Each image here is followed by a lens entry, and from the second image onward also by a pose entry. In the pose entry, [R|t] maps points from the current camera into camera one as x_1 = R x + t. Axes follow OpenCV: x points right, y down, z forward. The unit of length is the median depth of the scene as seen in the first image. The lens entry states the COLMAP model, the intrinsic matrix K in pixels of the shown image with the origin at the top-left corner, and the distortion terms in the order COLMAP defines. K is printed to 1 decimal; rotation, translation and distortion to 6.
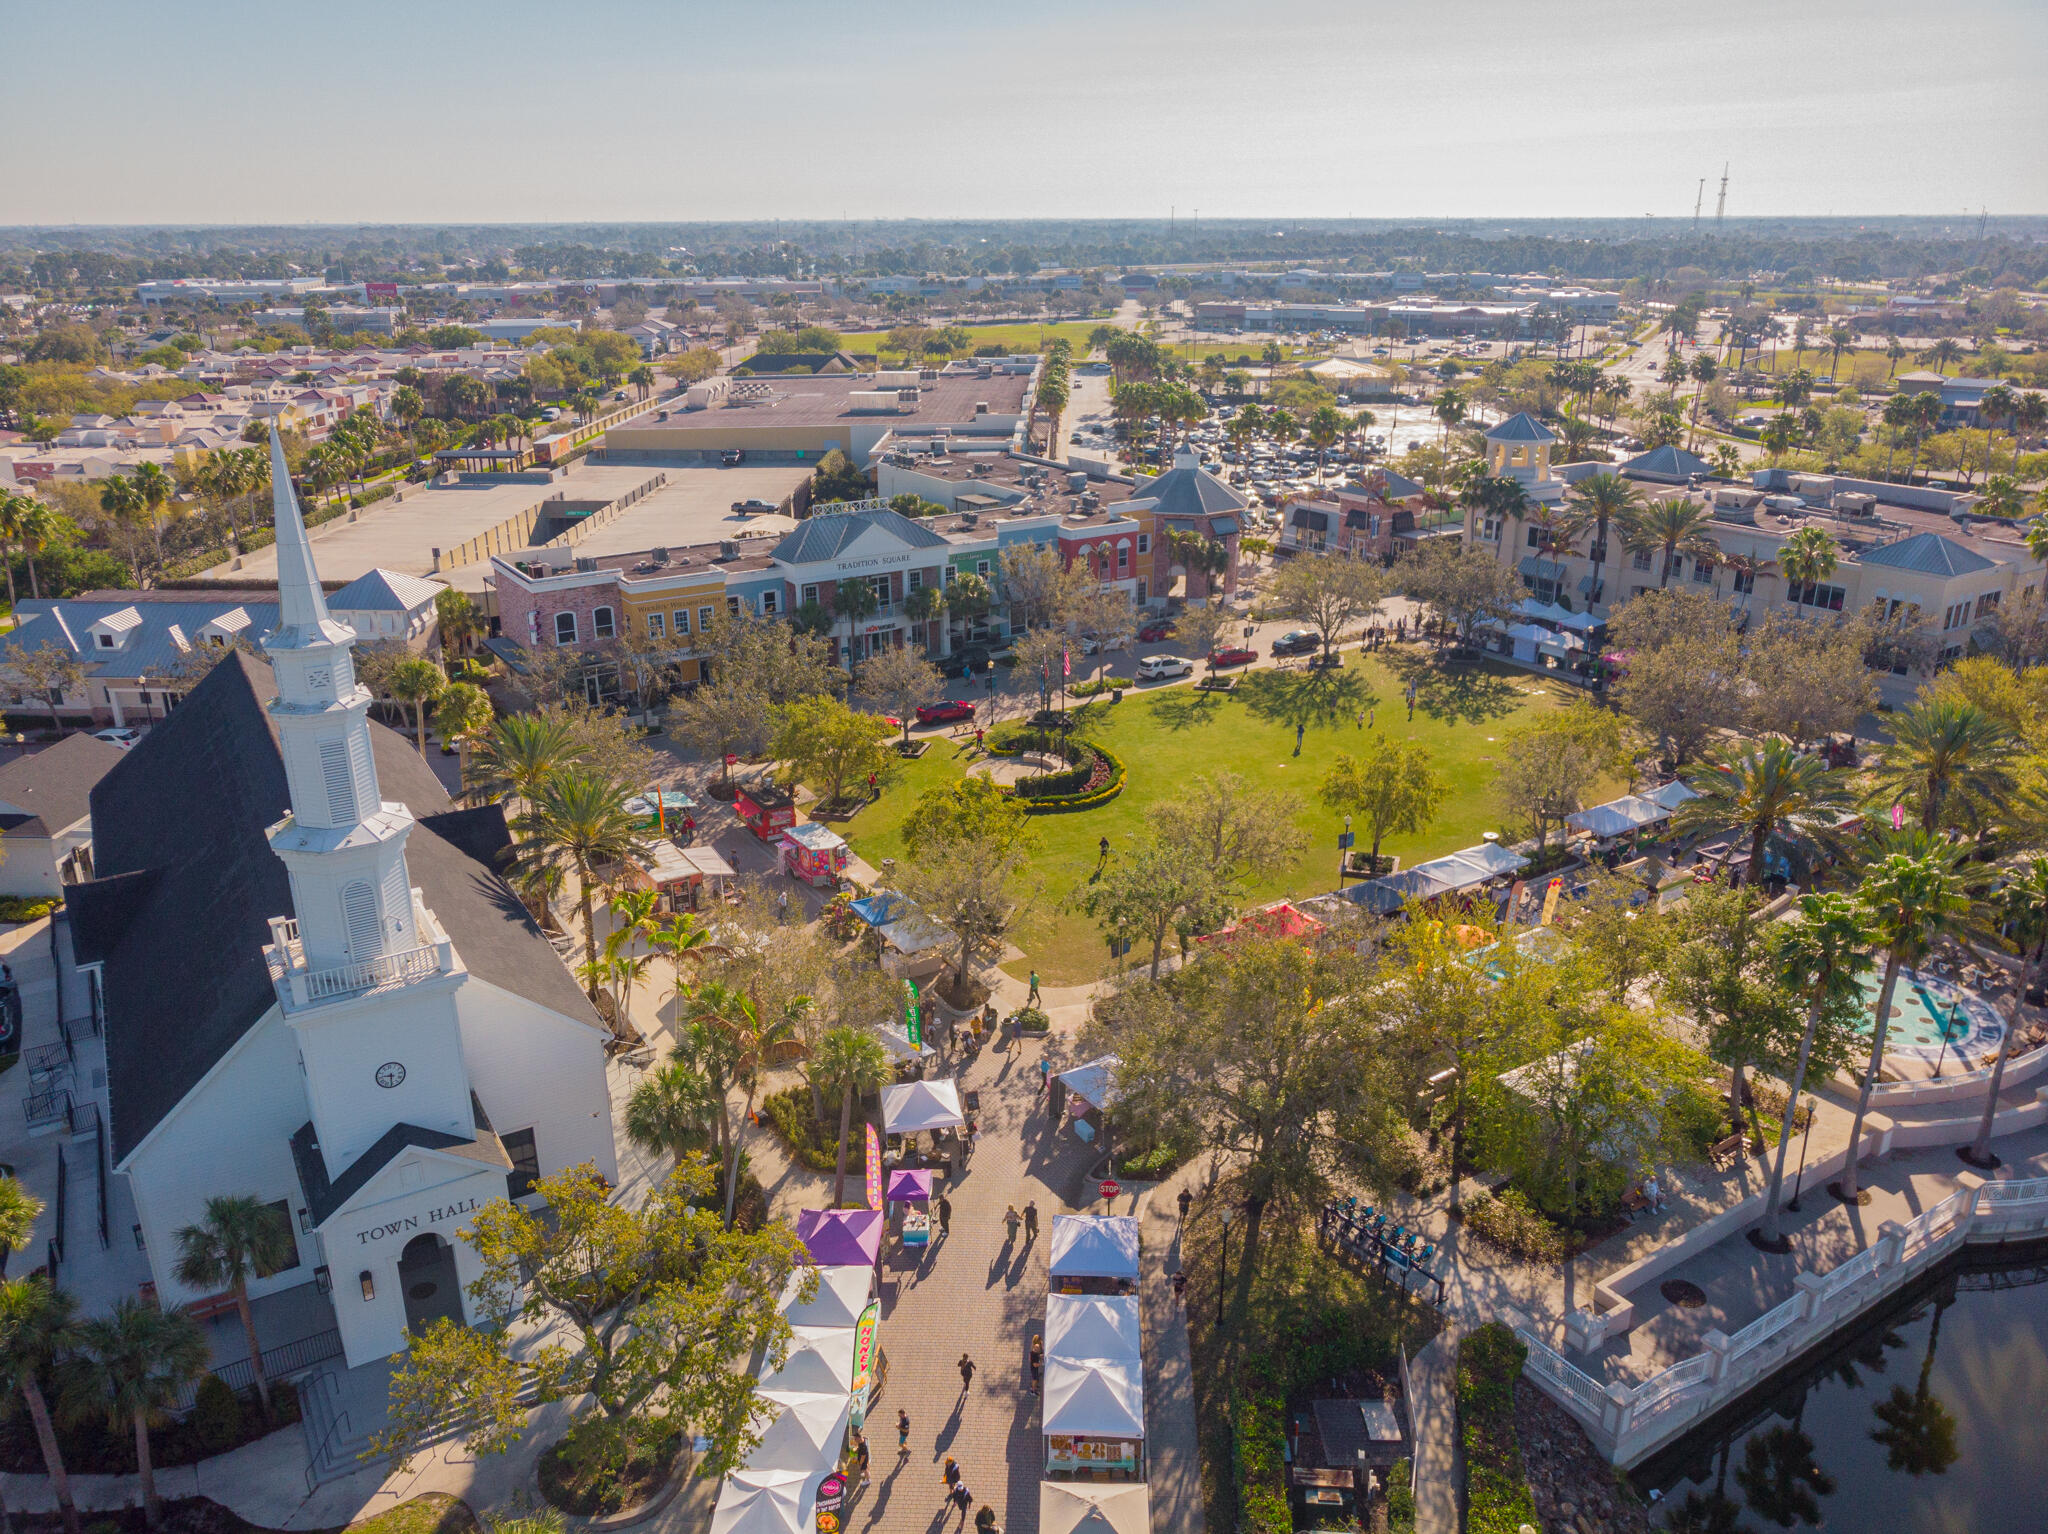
lens RADIAL K [[1519.1, 0, 1024.0], [0, 1519.1, 767.0], [0, 0, 1]] dist [-0.005131, 0.002005]
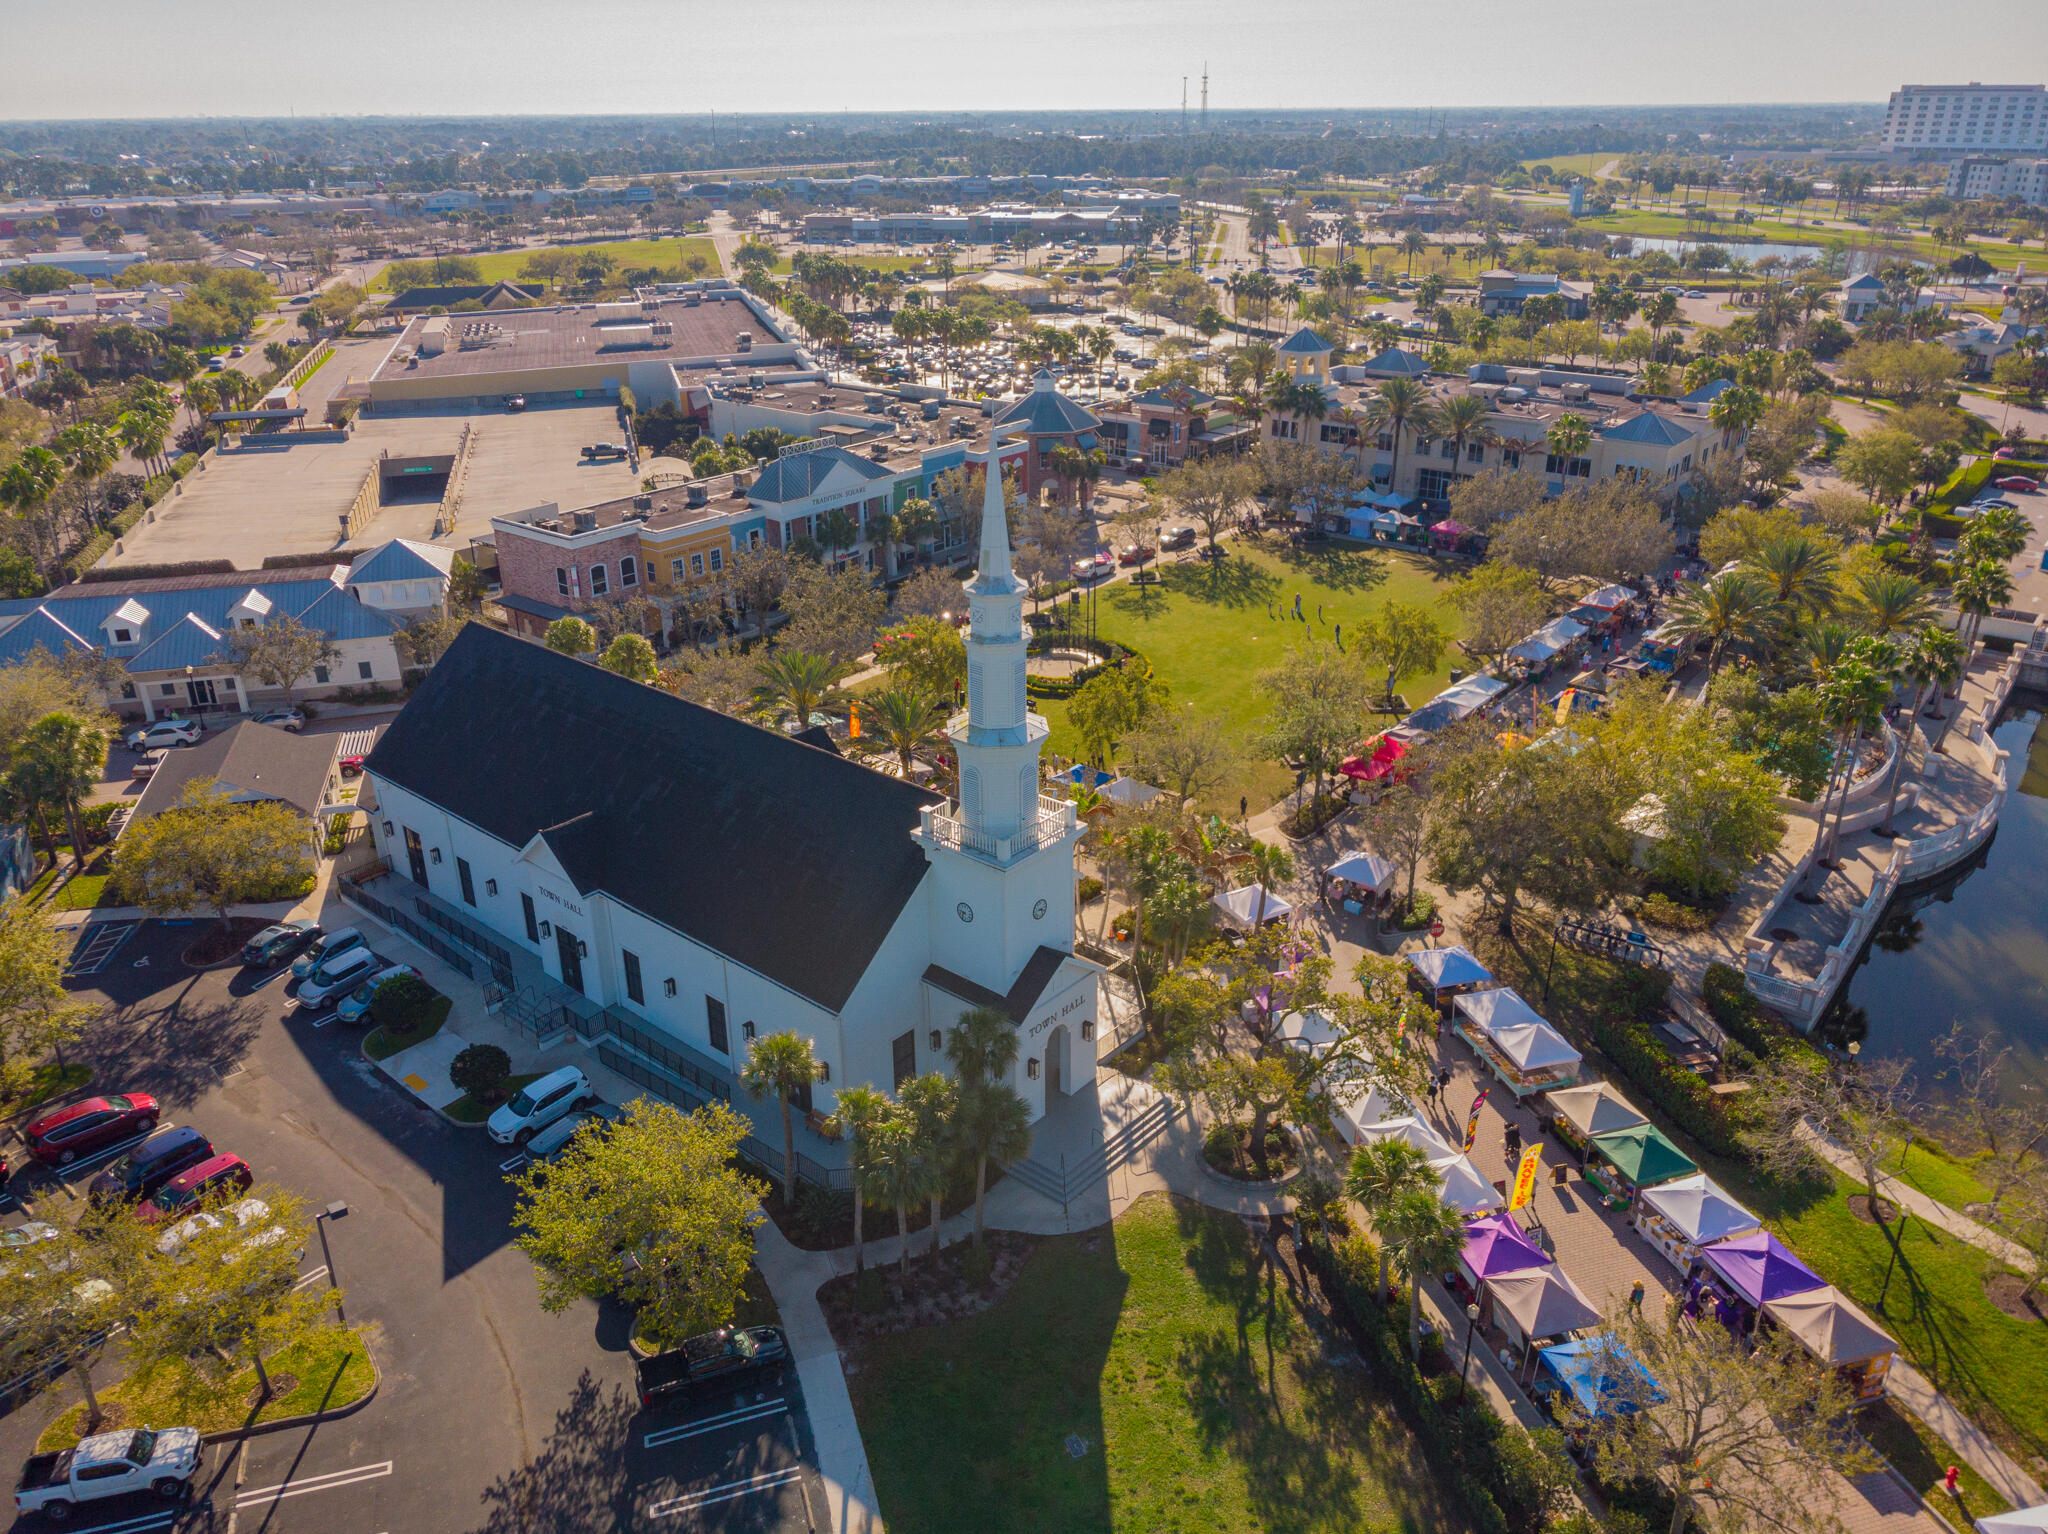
lens RADIAL K [[1491.3, 0, 1027.0], [0, 1491.3, 811.2], [0, 0, 1]] dist [-0.008234, -0.000286]
pose [[0.952007, -0.133483, 0.275435, -0.293064], [0.107457, 0.988372, 0.107580, -0.009774], [-0.286592, -0.072819, 0.955281, -0.090705]]
